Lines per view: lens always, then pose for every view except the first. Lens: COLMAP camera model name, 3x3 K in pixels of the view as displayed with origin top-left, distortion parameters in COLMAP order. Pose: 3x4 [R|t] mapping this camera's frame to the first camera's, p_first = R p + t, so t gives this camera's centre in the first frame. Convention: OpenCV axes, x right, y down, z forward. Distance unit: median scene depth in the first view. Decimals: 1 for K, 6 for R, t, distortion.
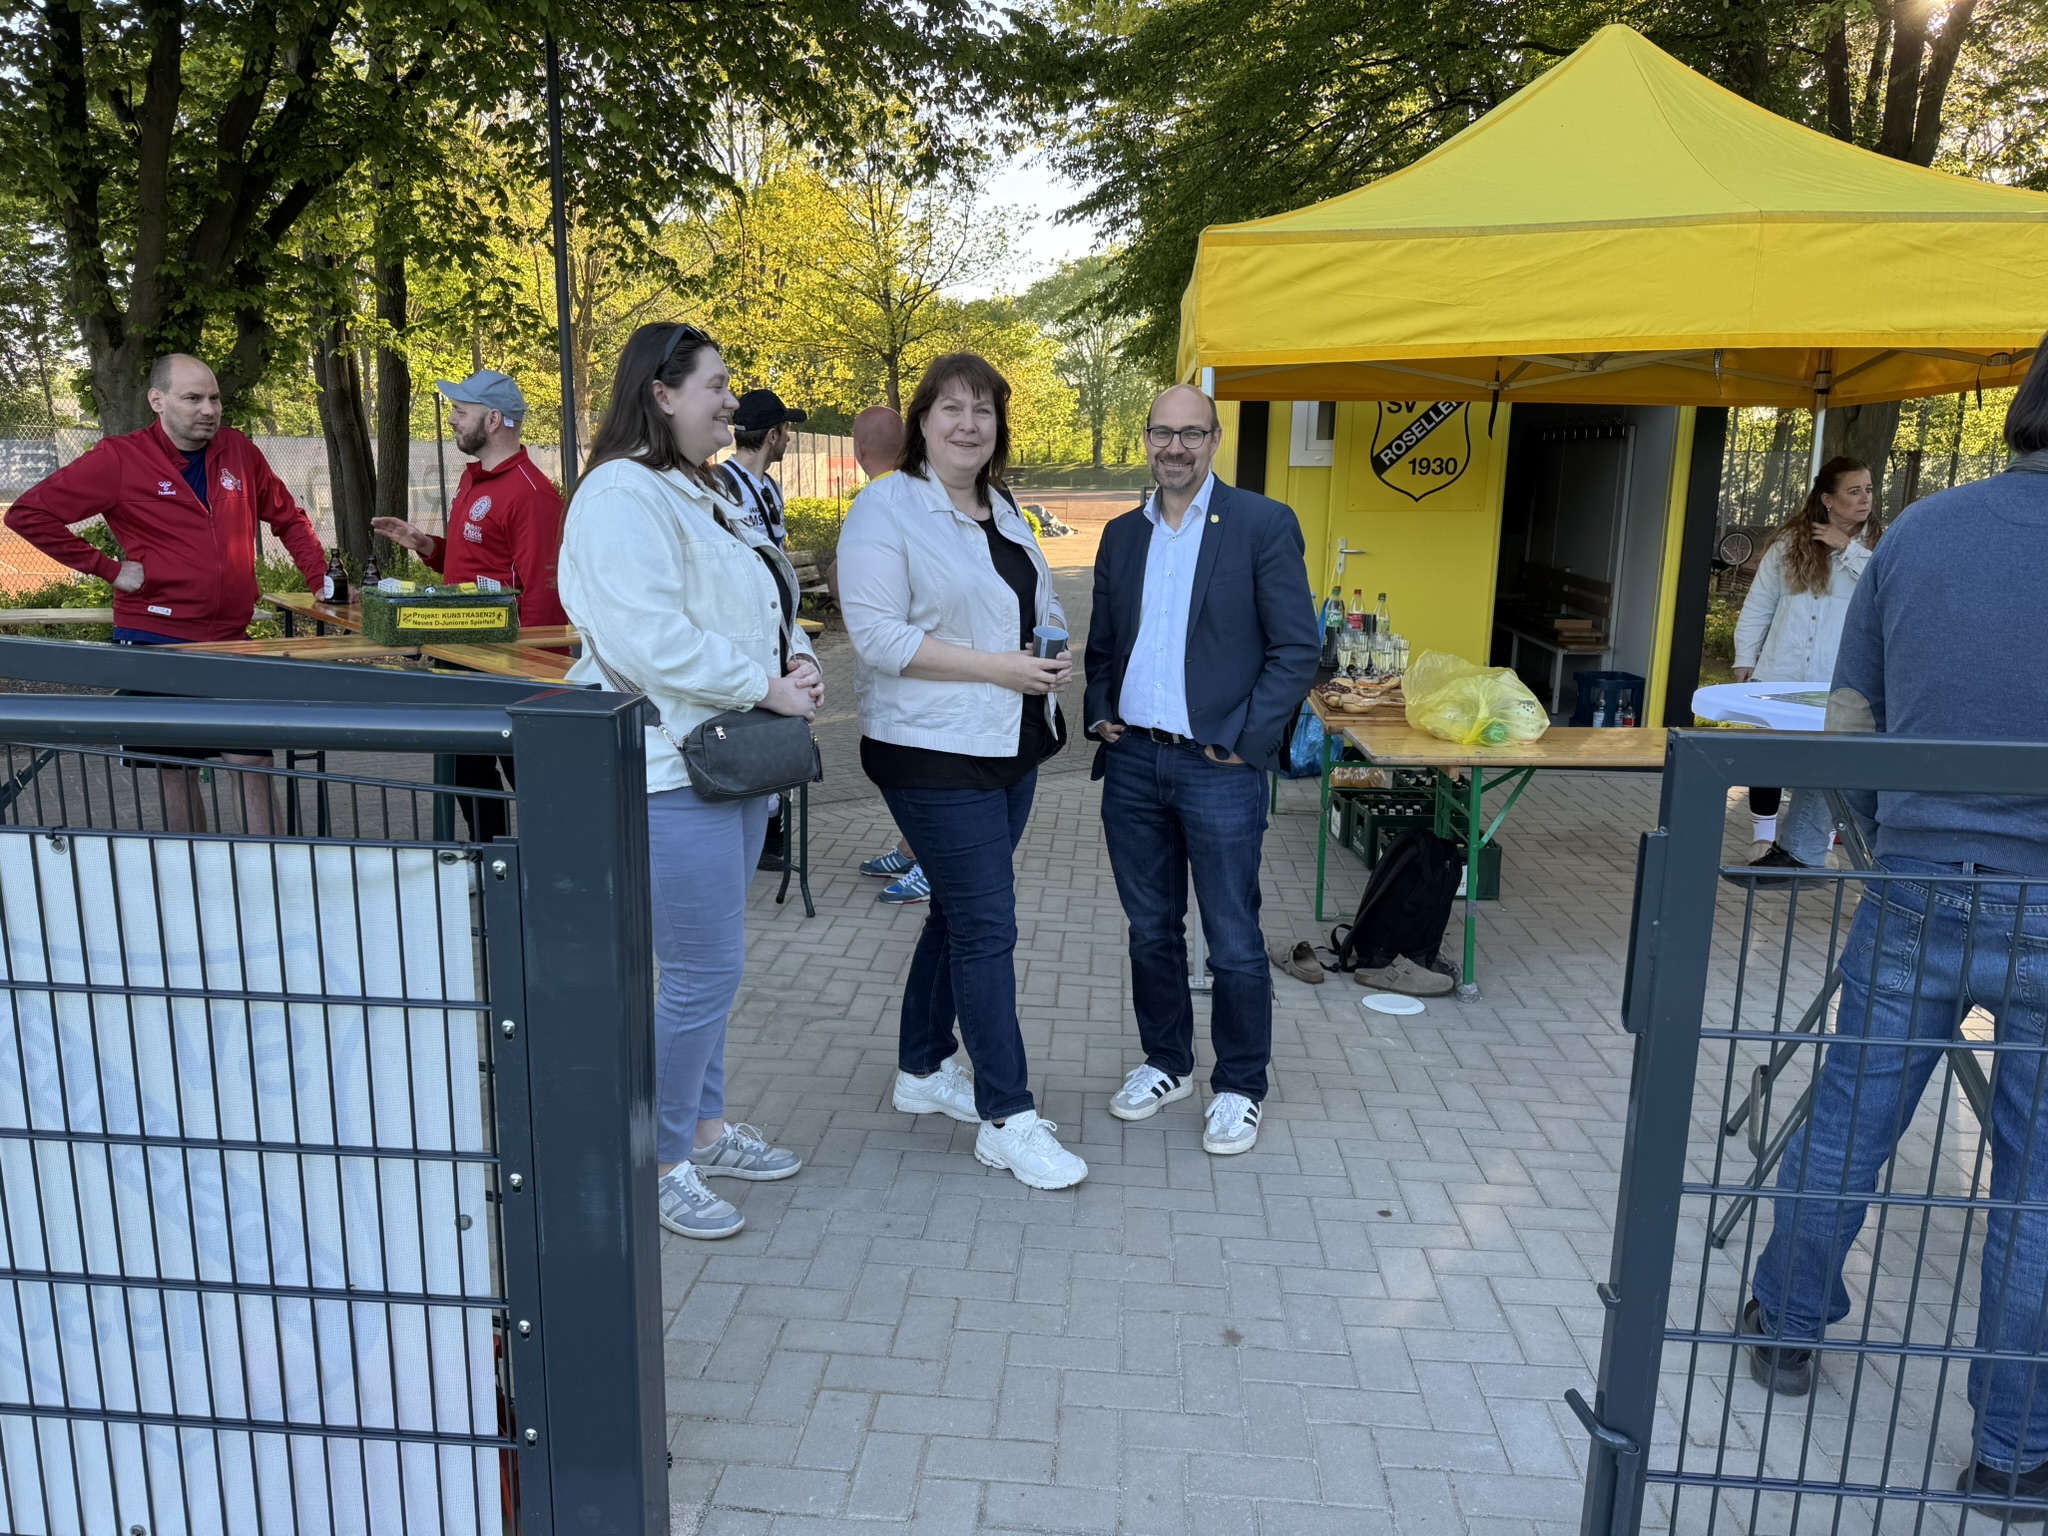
lens RADIAL K [[1457.0, 0, 1021.9], [0, 1457.0, 769.4], [0, 0, 1]] dist [-0.005309, -0.002679]
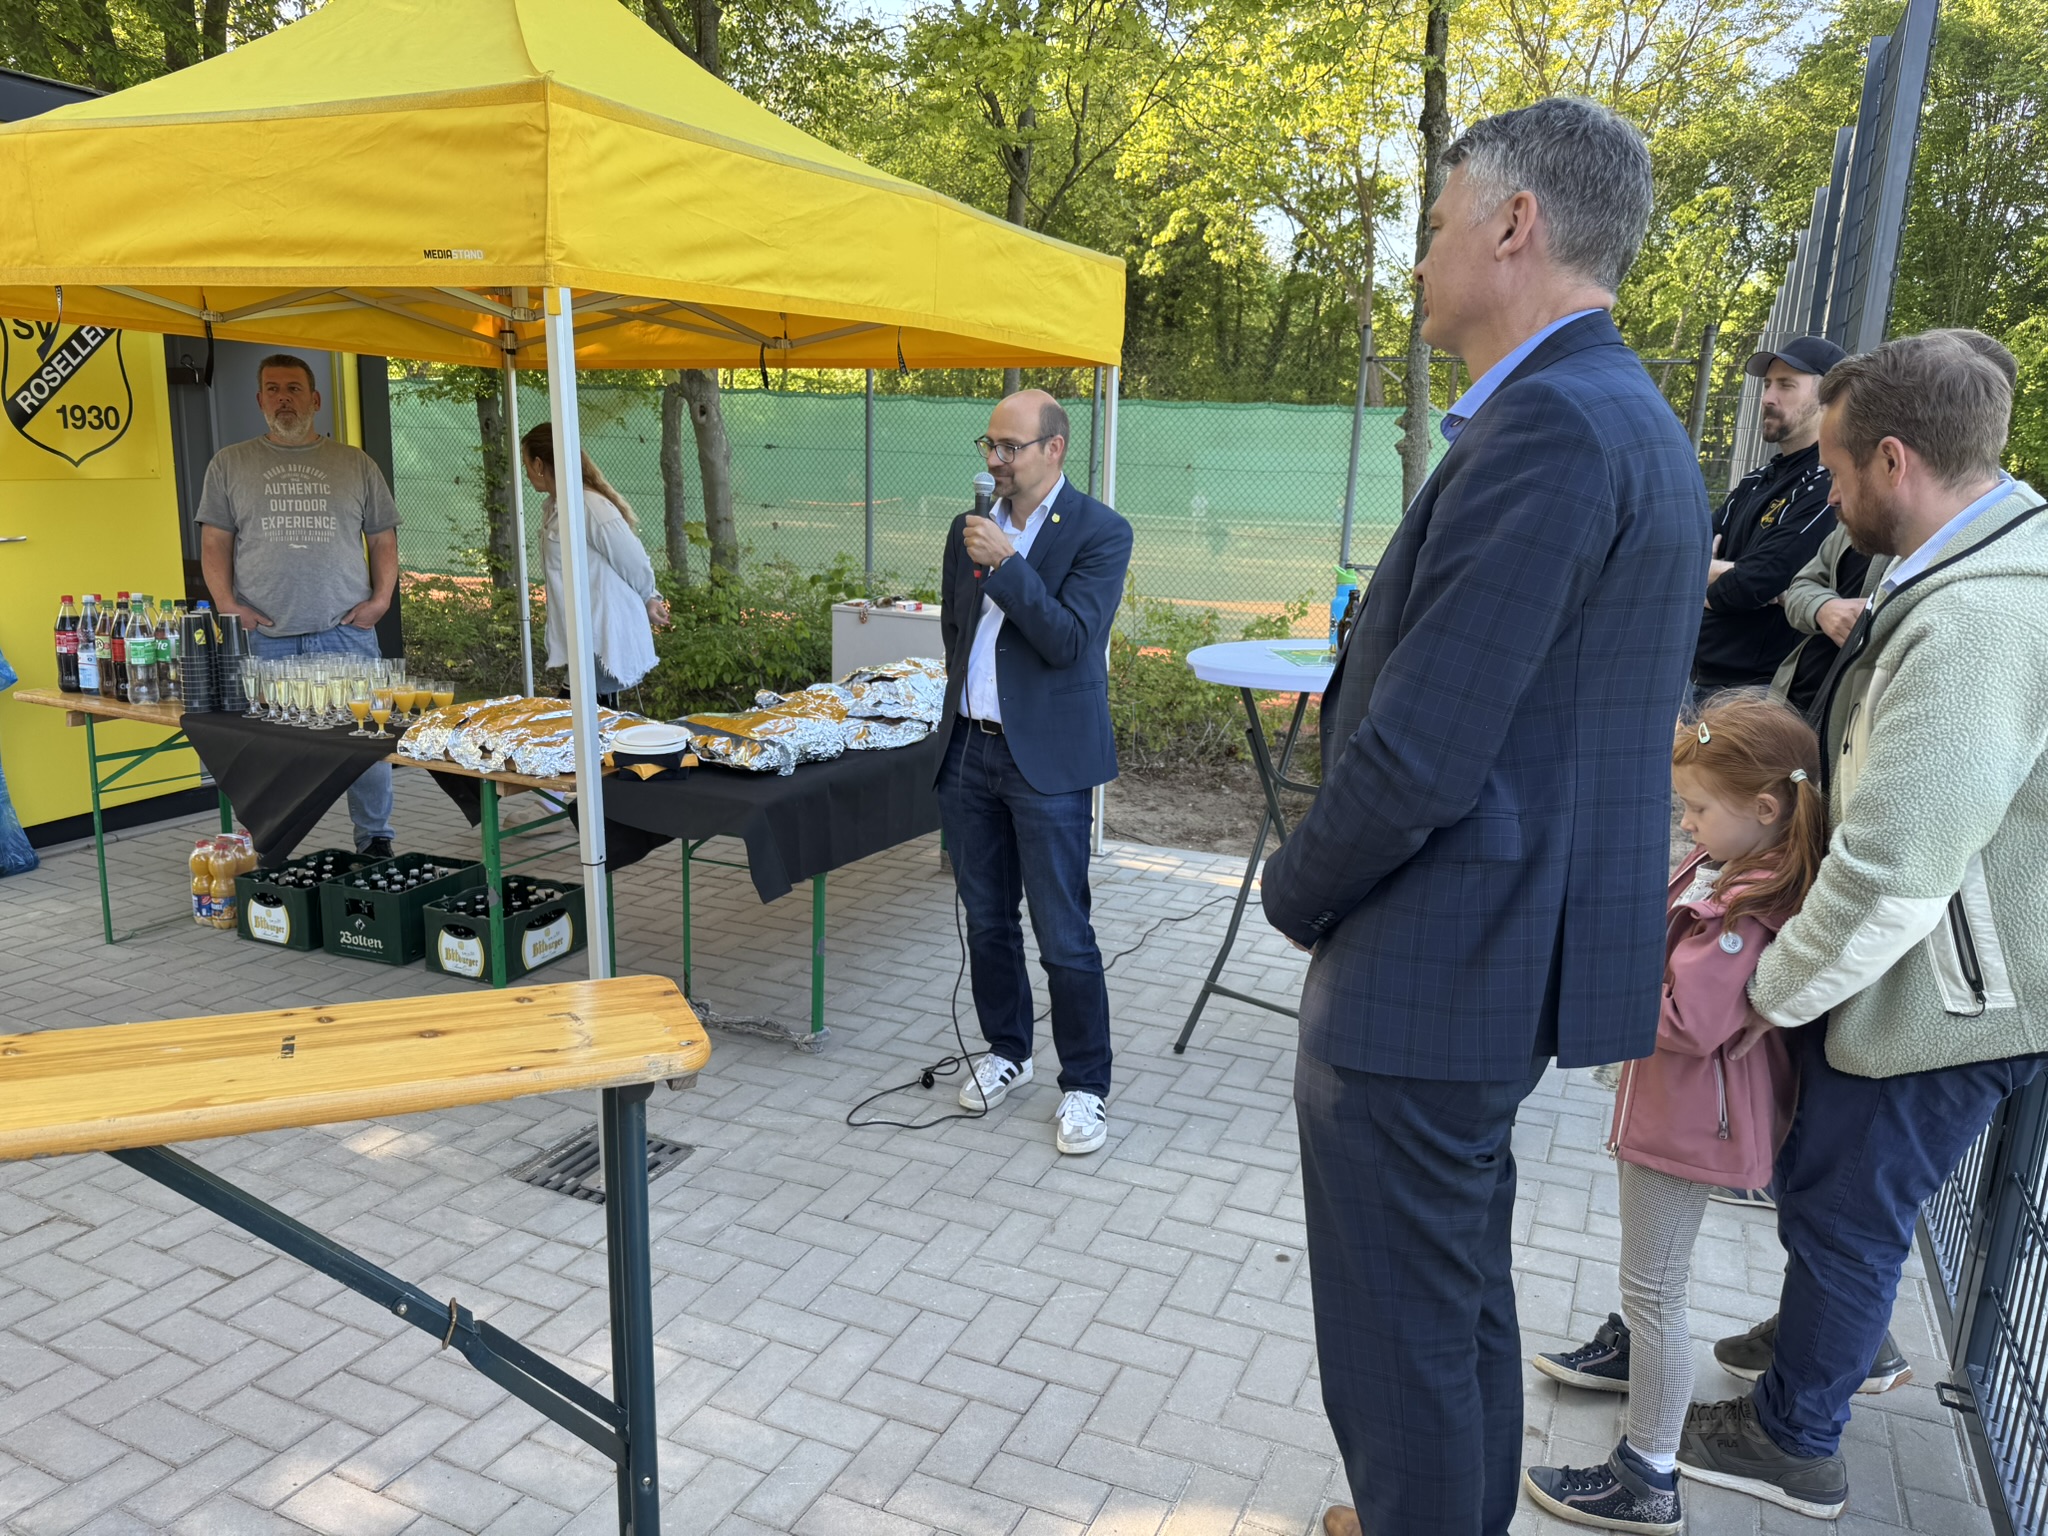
lens RADIAL K [[1457.0, 0, 1026.8], [0, 1457.0, 776.3], [0, 0, 1]] dist [-0.005309, -0.002679]
pose [[0.335922, -0.200995, 0.920194, -0.259339], [0.160810, 0.974860, 0.154231, -0.072153], [-0.928060, 0.096167, 0.359799, 0.331314]]
